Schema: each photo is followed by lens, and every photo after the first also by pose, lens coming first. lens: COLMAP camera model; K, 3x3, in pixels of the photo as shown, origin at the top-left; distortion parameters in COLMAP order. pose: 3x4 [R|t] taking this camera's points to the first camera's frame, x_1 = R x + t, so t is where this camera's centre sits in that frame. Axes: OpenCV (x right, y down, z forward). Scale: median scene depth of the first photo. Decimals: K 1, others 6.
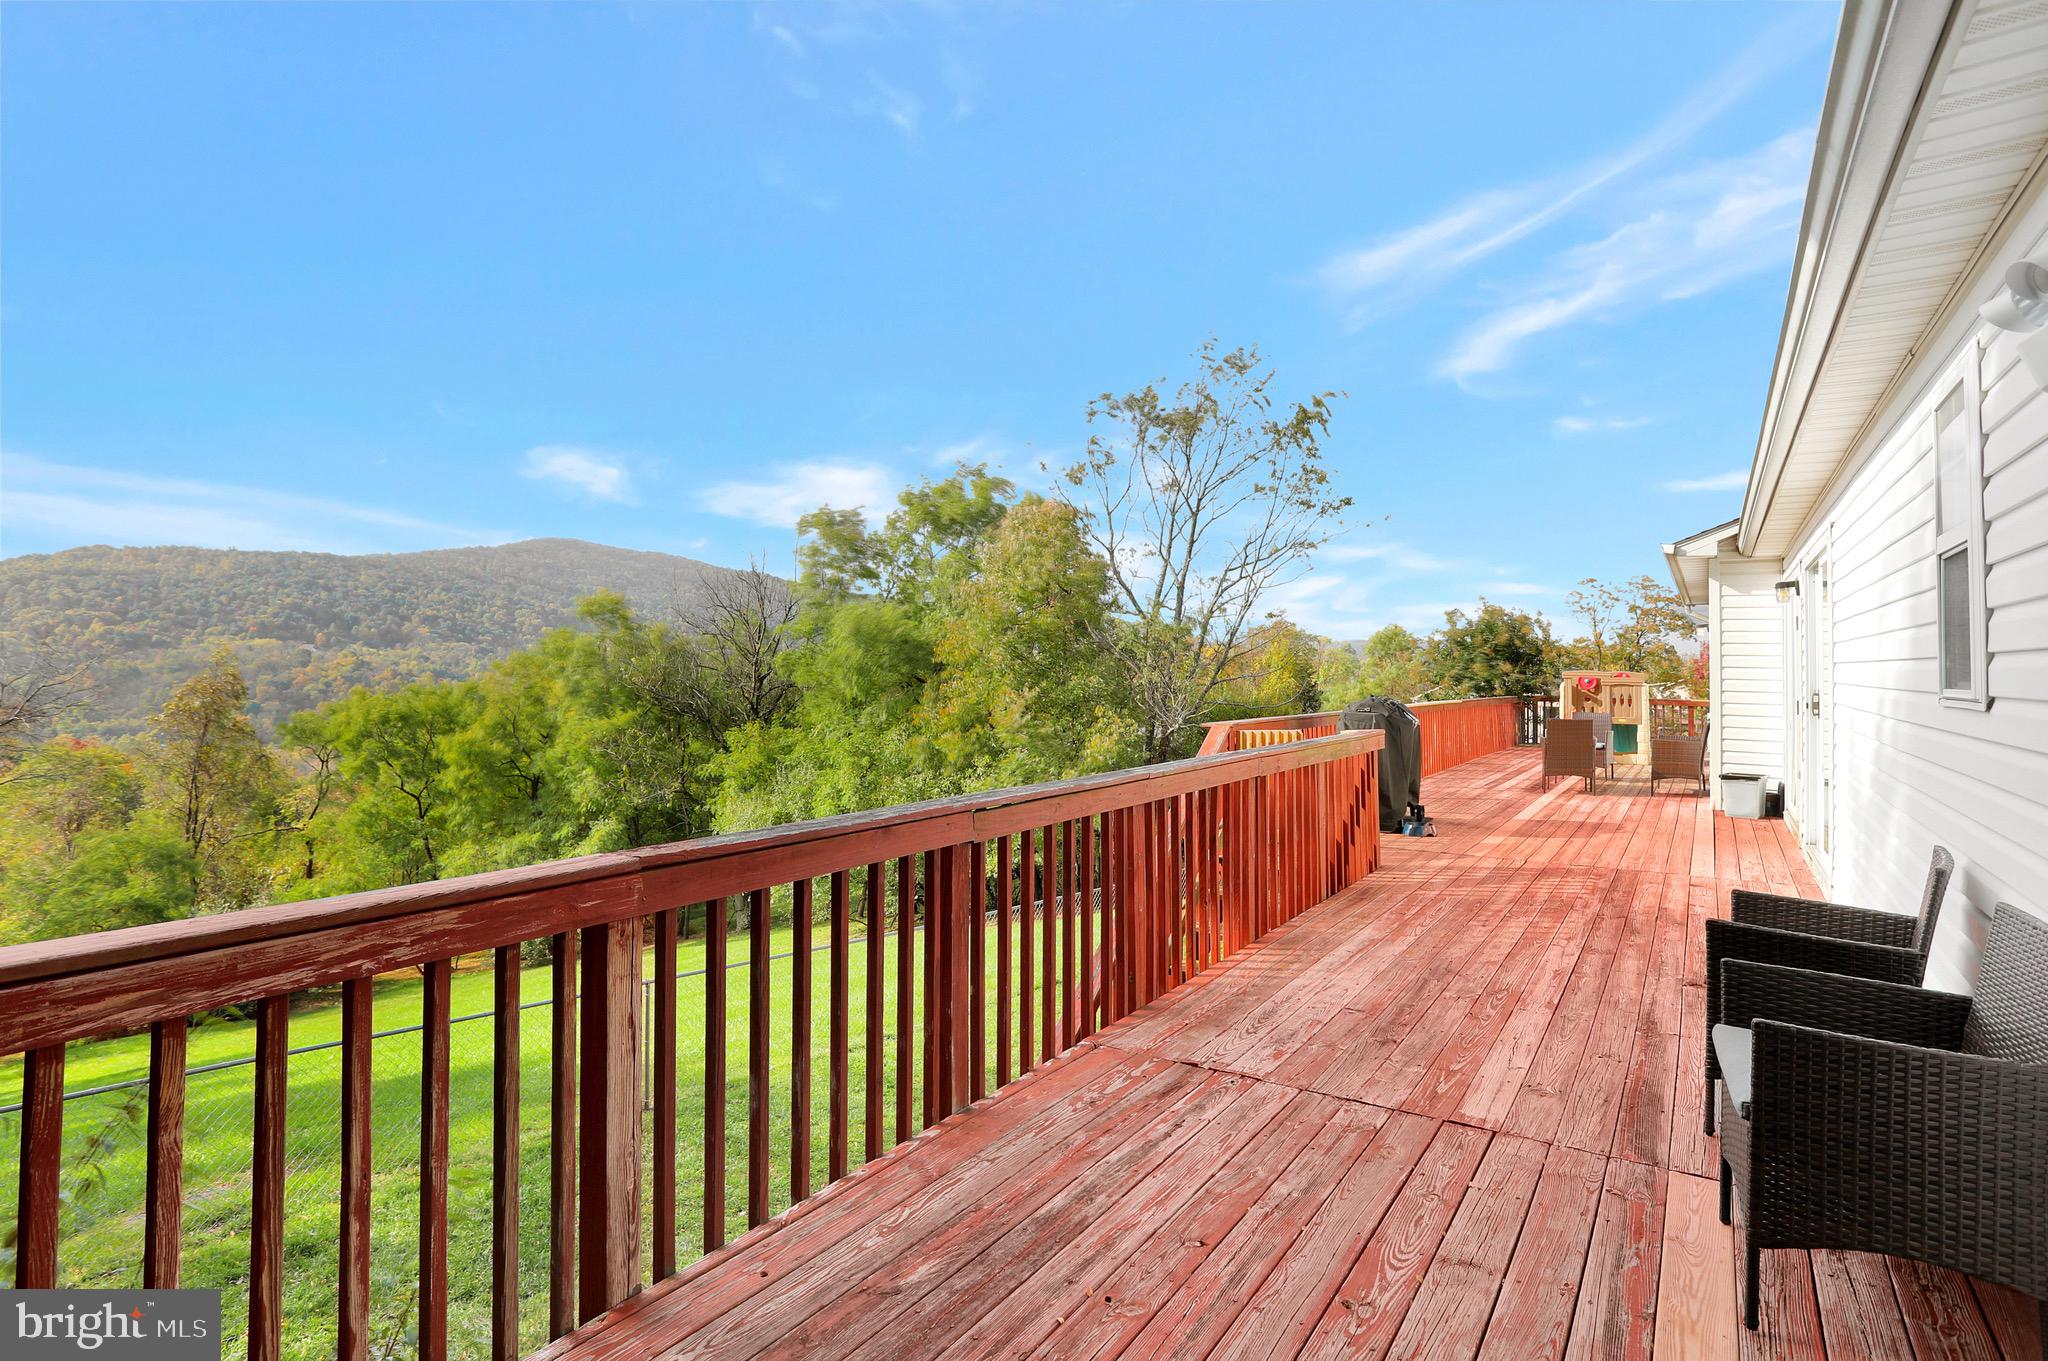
lens RADIAL K [[1067.3, 0, 1024.0], [0, 1067.3, 680.5], [0, 0, 1]] dist [-0.056786, 0.029408]
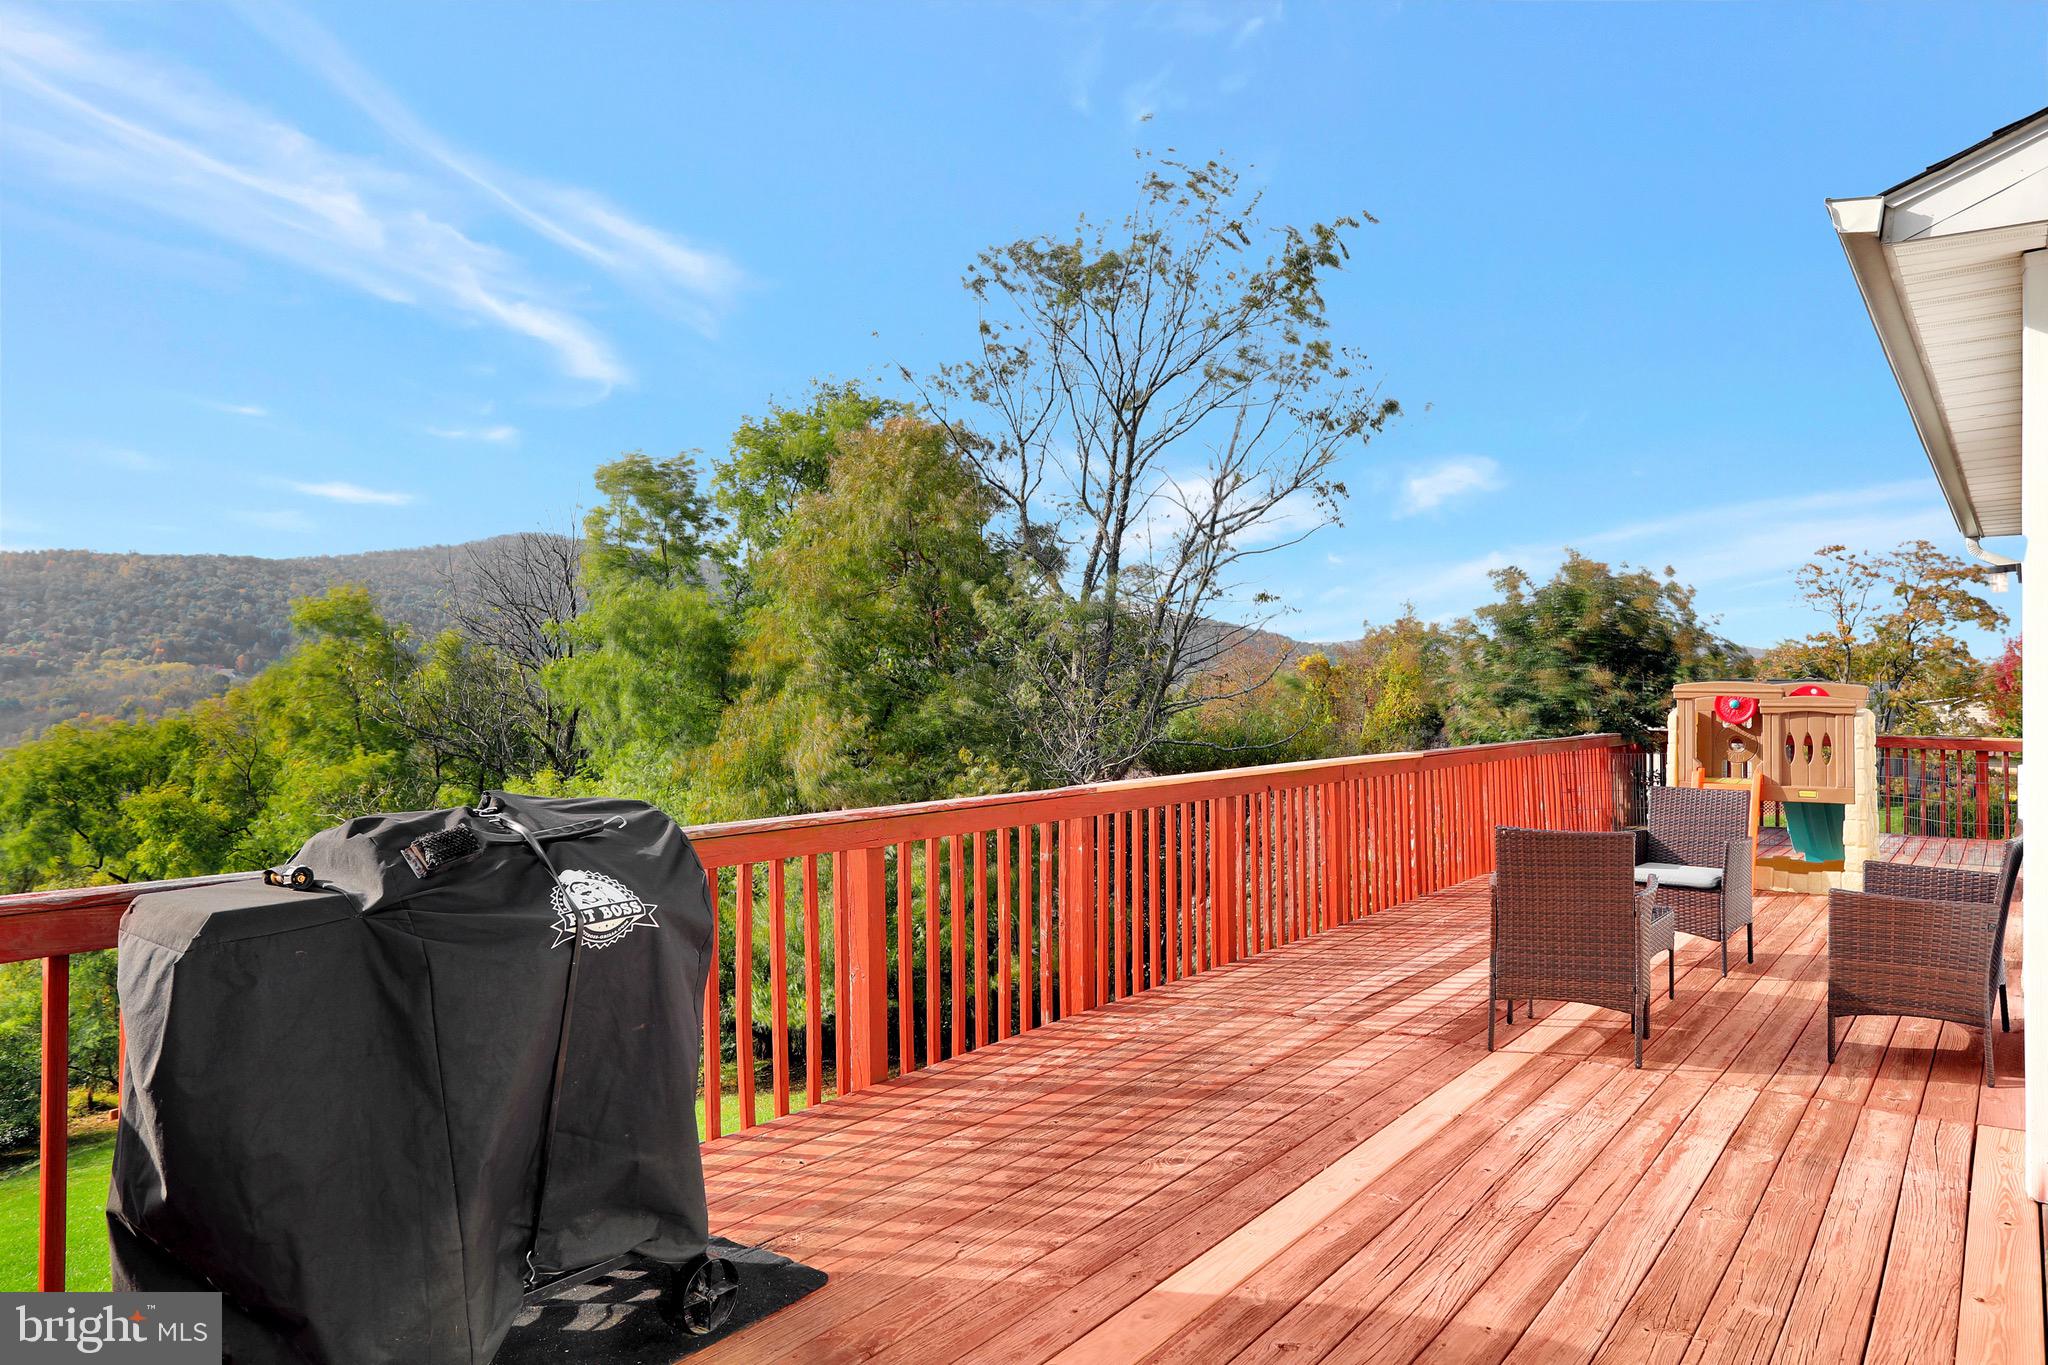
lens RADIAL K [[1345.7, 0, 1030.9], [0, 1345.7, 732.1], [0, 0, 1]] dist [-0.038520, 0.039309]
pose [[0.998166, -0.010059, -0.059692, 0.072532], [0.011323, 0.999718, 0.020879, -0.000779], [0.059465, -0.021517, 0.997998, 0.110620]]
